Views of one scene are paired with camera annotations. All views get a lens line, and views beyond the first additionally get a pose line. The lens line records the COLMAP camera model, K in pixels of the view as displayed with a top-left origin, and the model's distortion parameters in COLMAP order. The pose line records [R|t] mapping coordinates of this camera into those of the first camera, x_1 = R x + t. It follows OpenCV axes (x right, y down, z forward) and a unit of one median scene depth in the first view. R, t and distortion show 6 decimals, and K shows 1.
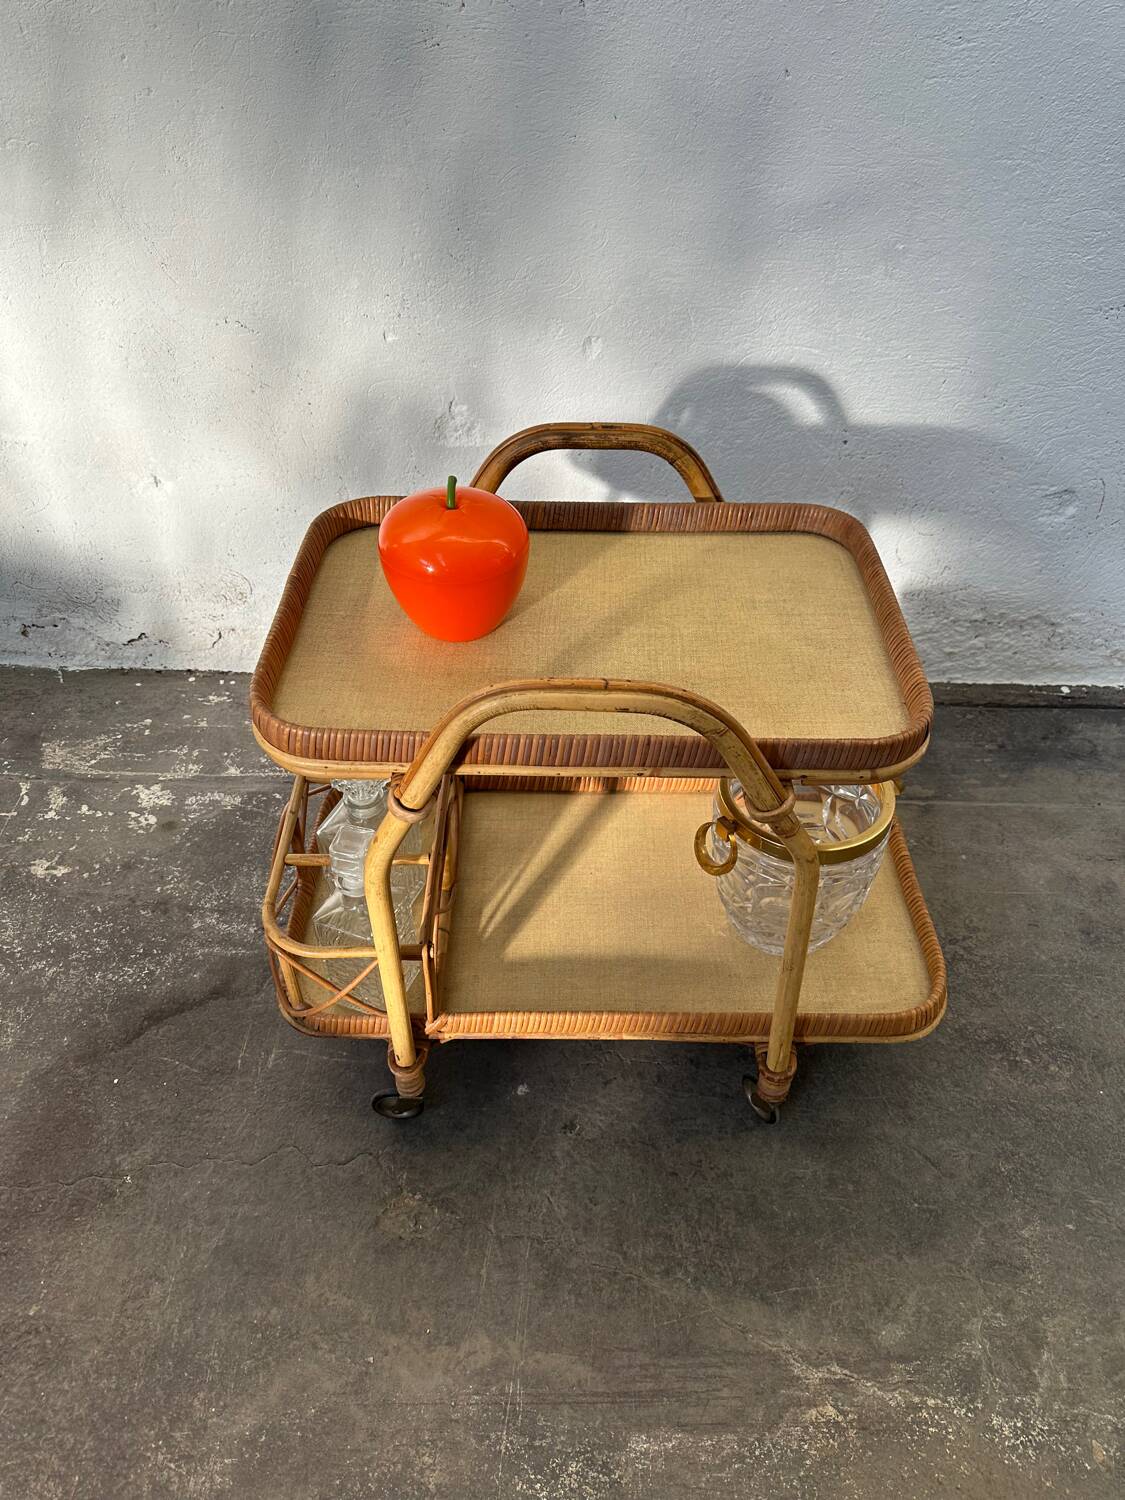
lens RADIAL K [[1077.9, 0, 568.3], [0, 1077.9, 757.3], [0, 0, 1]] dist [0.012681, -0.023665]
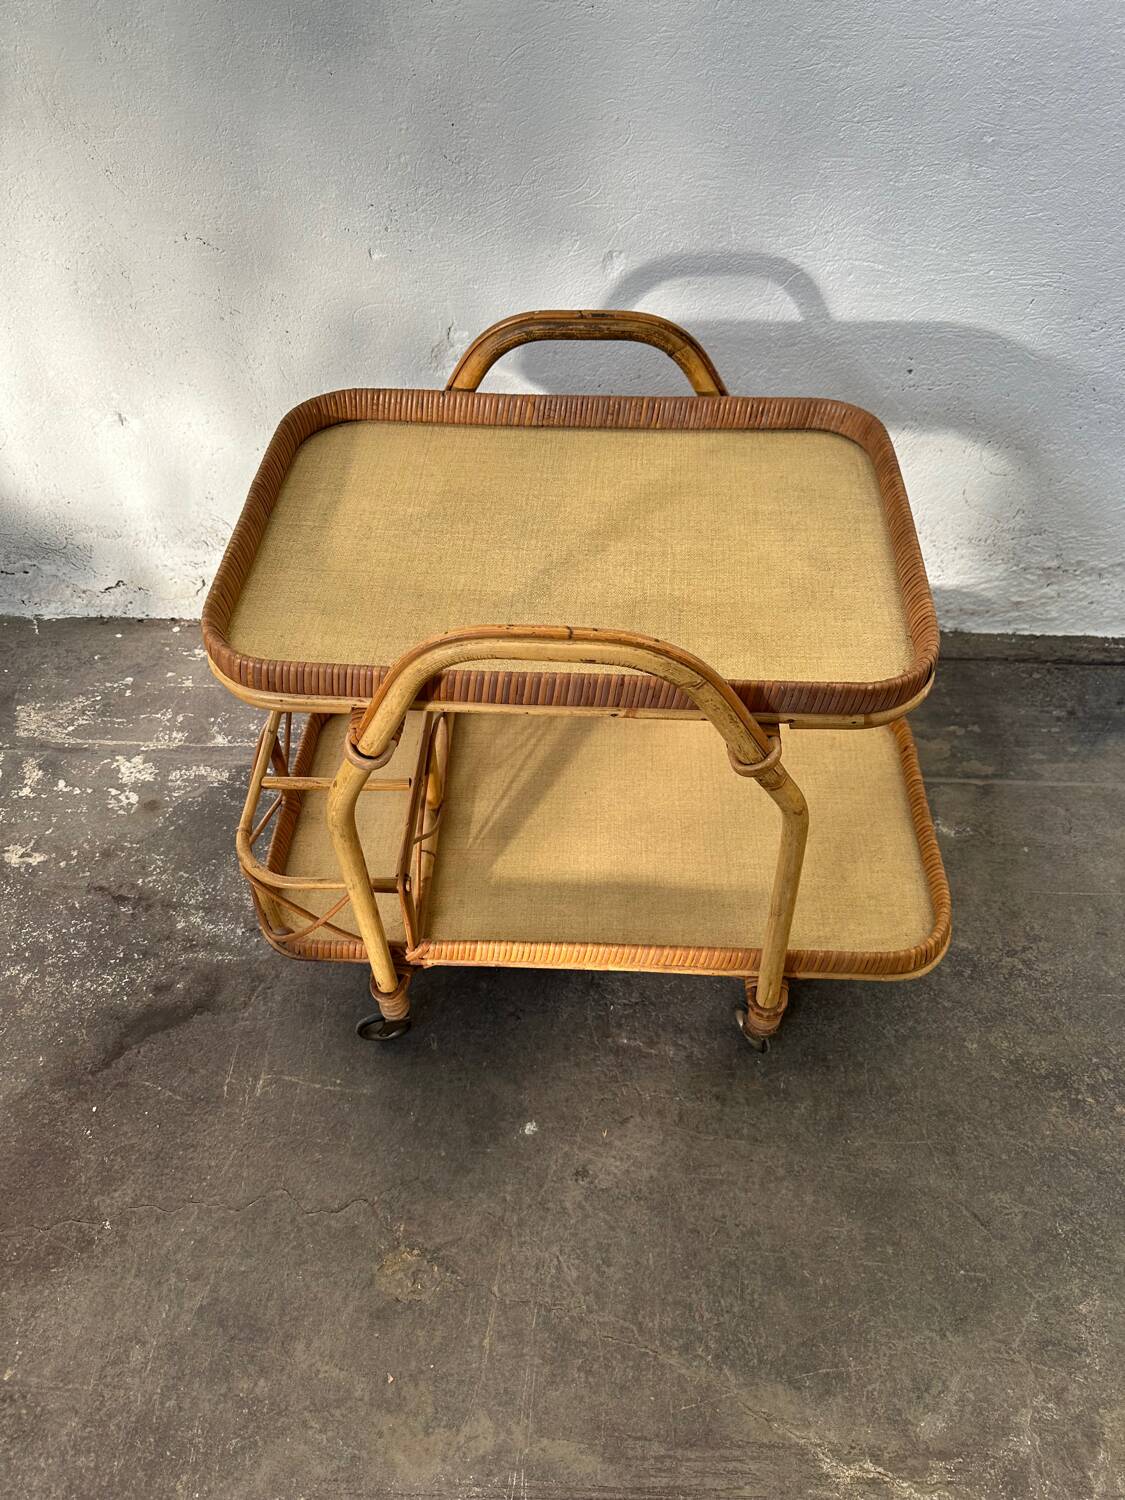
lens RADIAL K [[1078.0, 0, 559.2], [0, 1078.0, 741.7], [0, 0, 1]] dist [0.002838, -0.012369]
pose [[0.999403, 0.004161, -0.034309, 0.012654], [-0.000025, 0.992810, 0.119702, -0.137122], [0.034560, -0.119630, 0.992217, 0.143418]]
